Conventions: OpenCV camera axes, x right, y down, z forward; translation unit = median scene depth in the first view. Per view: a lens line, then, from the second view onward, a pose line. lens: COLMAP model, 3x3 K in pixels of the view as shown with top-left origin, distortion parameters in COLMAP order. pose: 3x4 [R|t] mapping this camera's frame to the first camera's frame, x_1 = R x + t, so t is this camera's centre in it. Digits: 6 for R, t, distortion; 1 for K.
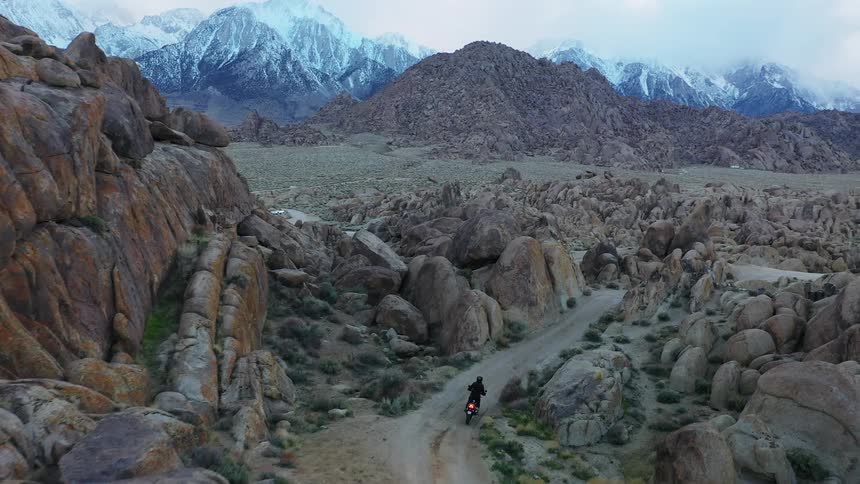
lens RADIAL K [[703.0, 0, 444.1], [0, 703.0, 246.2], [0, 0, 1]] dist [0.002071, -0.011085]
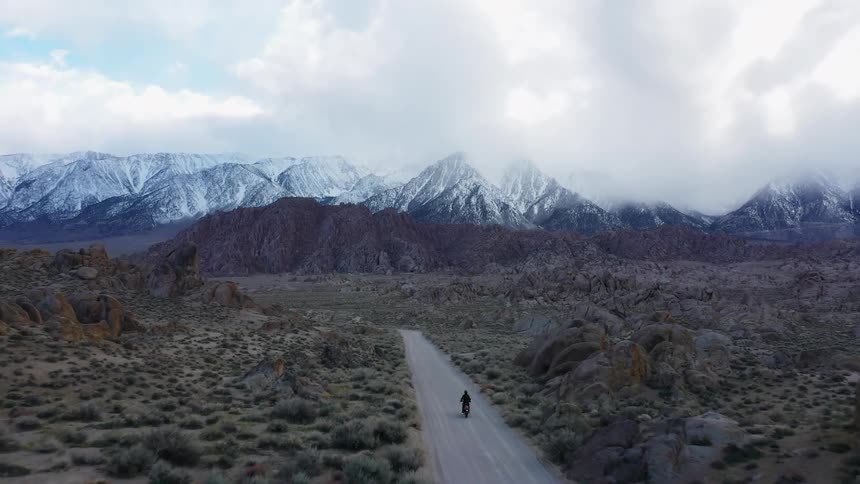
lens RADIAL K [[703.0, 0, 431.9], [0, 703.0, 243.1], [0, 0, 1]] dist [0.002071, -0.011085]
pose [[0.883382, -0.038125, -0.467101, 2.868941], [-0.043187, 0.985822, -0.162139, 0.095276], [0.466660, 0.163403, 0.869211, -0.451685]]
